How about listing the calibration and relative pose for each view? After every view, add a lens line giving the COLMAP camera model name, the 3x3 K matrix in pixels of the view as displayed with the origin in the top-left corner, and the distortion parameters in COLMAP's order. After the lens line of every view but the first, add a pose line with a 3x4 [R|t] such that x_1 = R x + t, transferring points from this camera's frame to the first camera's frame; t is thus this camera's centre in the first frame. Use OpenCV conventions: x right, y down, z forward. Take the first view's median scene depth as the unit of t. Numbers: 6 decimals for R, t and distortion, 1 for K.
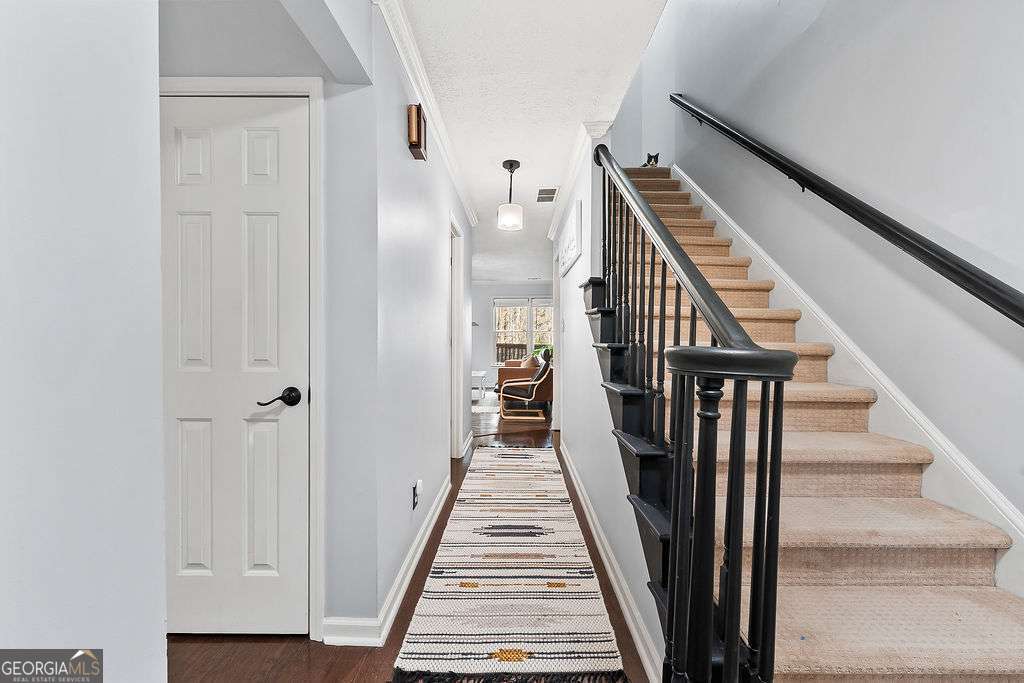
lens RADIAL K [[418.1, 0, 510.1], [0, 418.1, 344.3], [0, 0, 1]] dist [0.007401, -0.000933]
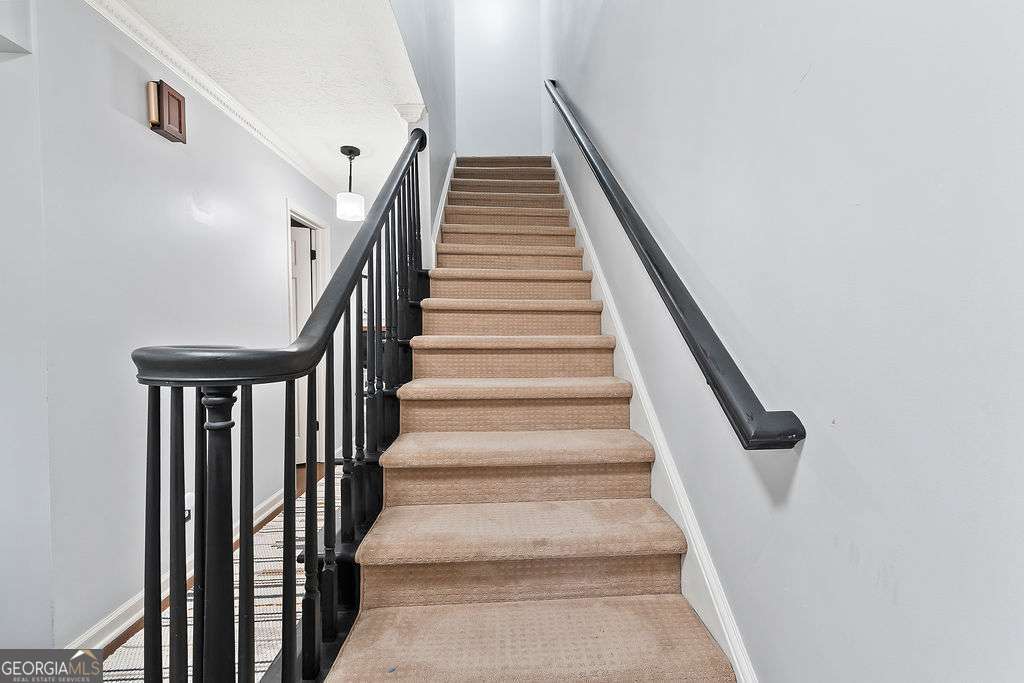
lens RADIAL K [[418.1, 0, 521.2], [0, 418.1, 336.8], [0, 0, 1]] dist [0.007401, -0.000933]
pose [[0.999160, -0.014869, 0.038190, 0.658274], [0.015009, 0.999882, -0.003389, 0.001001], [-0.038135, 0.003959, 0.999265, 0.069890]]
